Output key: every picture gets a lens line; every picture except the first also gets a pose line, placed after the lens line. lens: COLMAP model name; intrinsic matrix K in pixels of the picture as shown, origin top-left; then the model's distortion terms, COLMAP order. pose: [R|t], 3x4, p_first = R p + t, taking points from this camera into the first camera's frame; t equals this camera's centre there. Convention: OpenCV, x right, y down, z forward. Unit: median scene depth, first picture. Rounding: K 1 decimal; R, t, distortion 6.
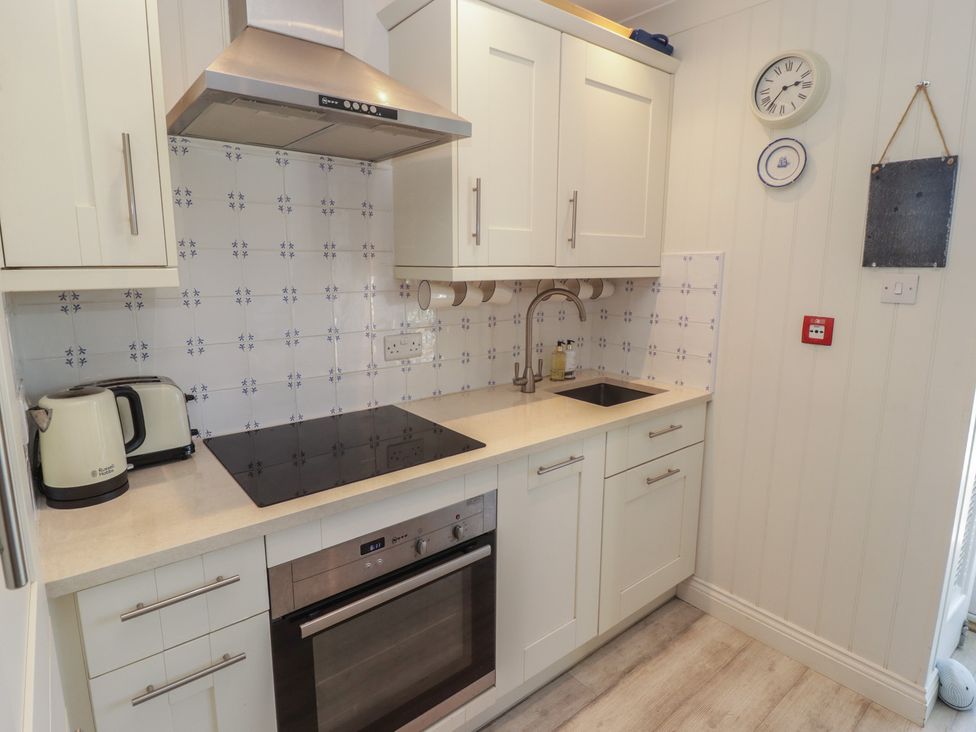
lens RADIAL K [[537.0, 0, 471.4], [0, 537.0, 346.8], [0, 0, 1]] dist [-0.002106, -0.010304]
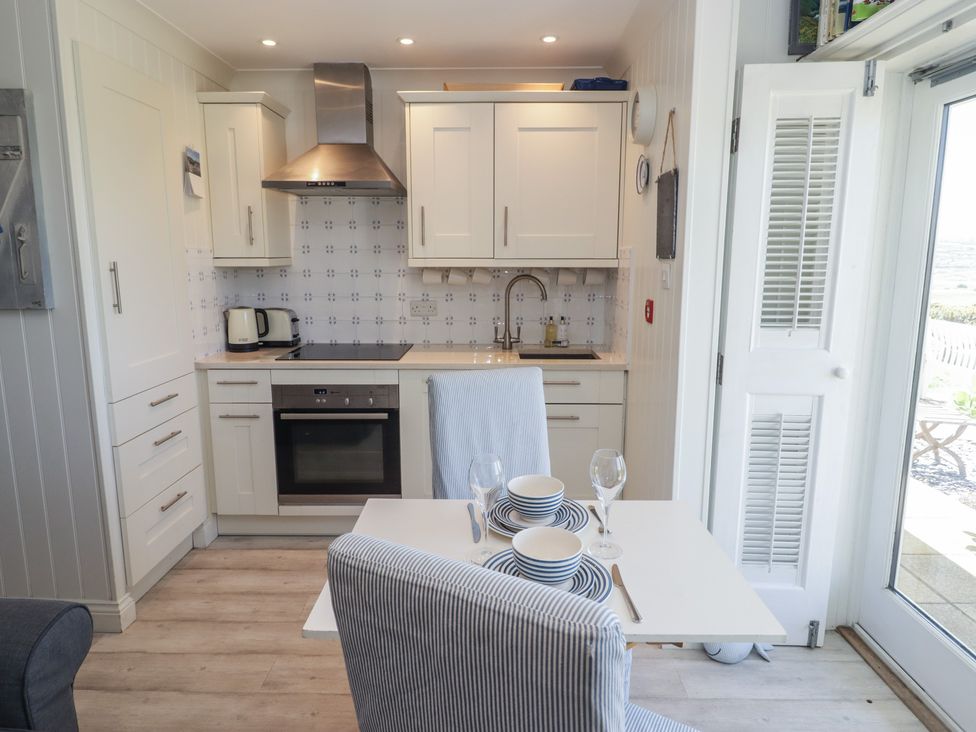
lens RADIAL K [[607.7, 0, 489.5], [0, 607.7, 348.8], [0, 0, 1]] dist [-0.001217, -0.009780]
pose [[0.770266, 0.094143, -0.630736, 1.279675], [-0.097987, 0.994770, 0.028816, 0.051873], [0.630150, 0.039608, 0.775463, -0.301041]]
